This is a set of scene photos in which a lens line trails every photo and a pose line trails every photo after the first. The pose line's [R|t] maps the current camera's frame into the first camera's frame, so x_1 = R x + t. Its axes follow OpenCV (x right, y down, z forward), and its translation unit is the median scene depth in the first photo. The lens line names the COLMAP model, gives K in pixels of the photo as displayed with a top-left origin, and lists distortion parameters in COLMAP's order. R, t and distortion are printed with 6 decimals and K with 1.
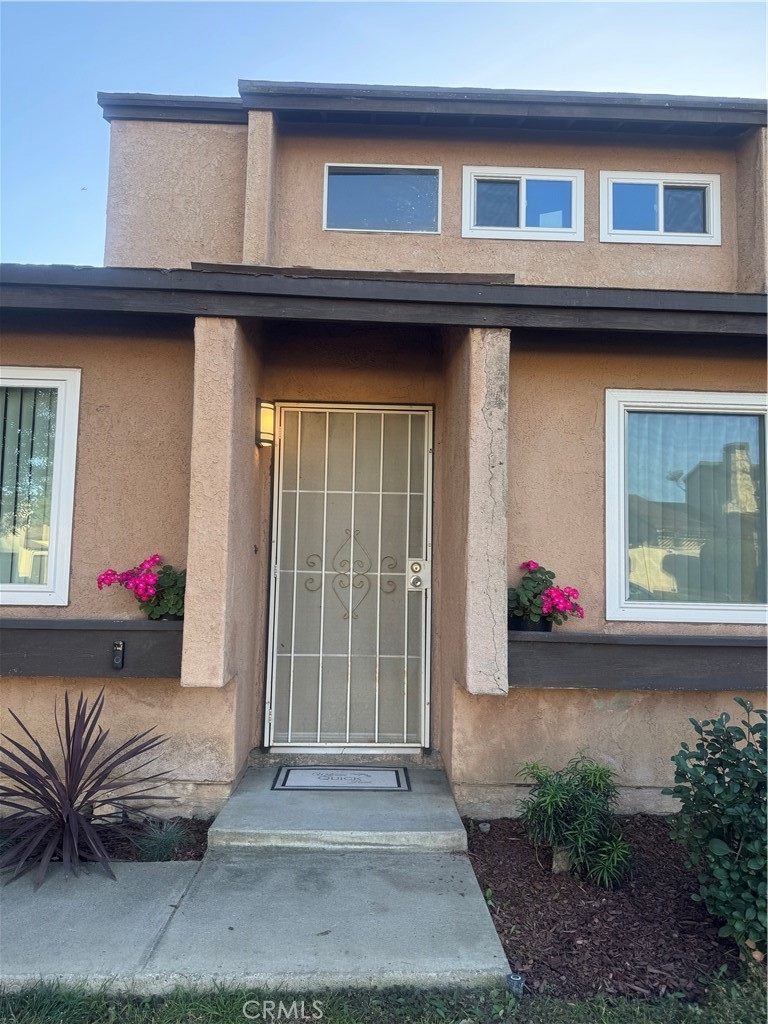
lens RADIAL K [[714.5, 0, 384.0], [0, 714.5, 512.0], [0, 0, 1]] dist [-0.003304, -0.002595]
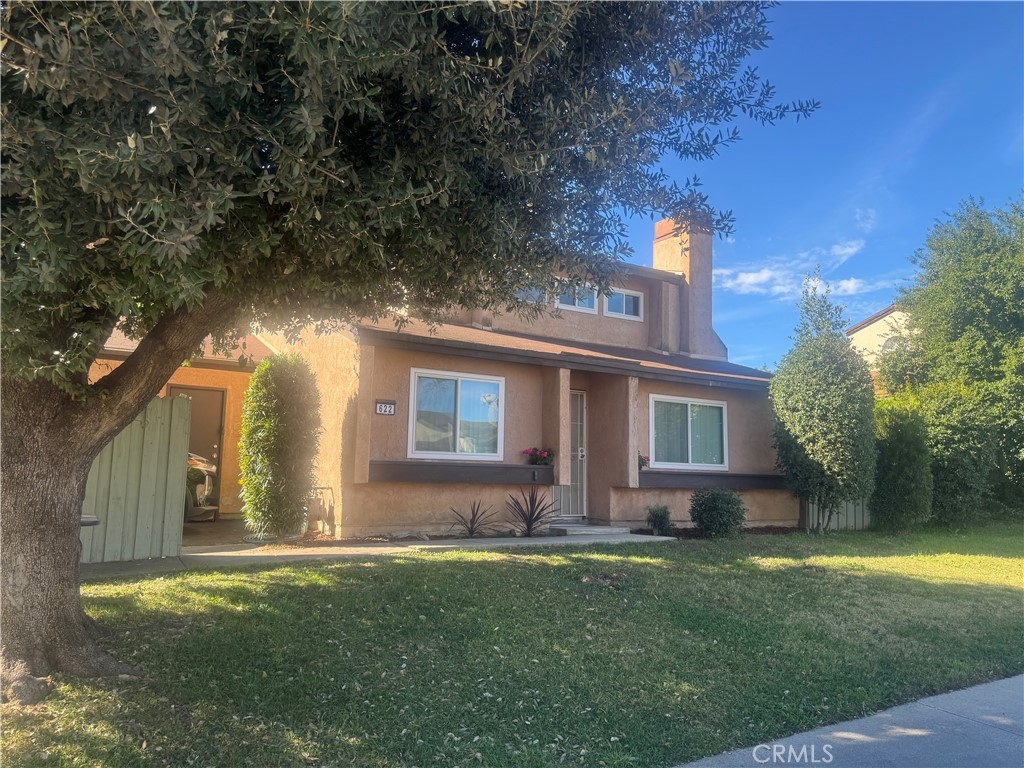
lens RADIAL K [[714.5, 0, 512.0], [0, 714.5, 384.0], [0, 0, 1]] dist [-0.003304, -0.002595]
pose [[0.872959, 0.056631, 0.484496, -1.524265], [-0.031848, 0.997736, -0.059238, -0.006862], [-0.486754, 0.036282, 0.872786, -1.261186]]
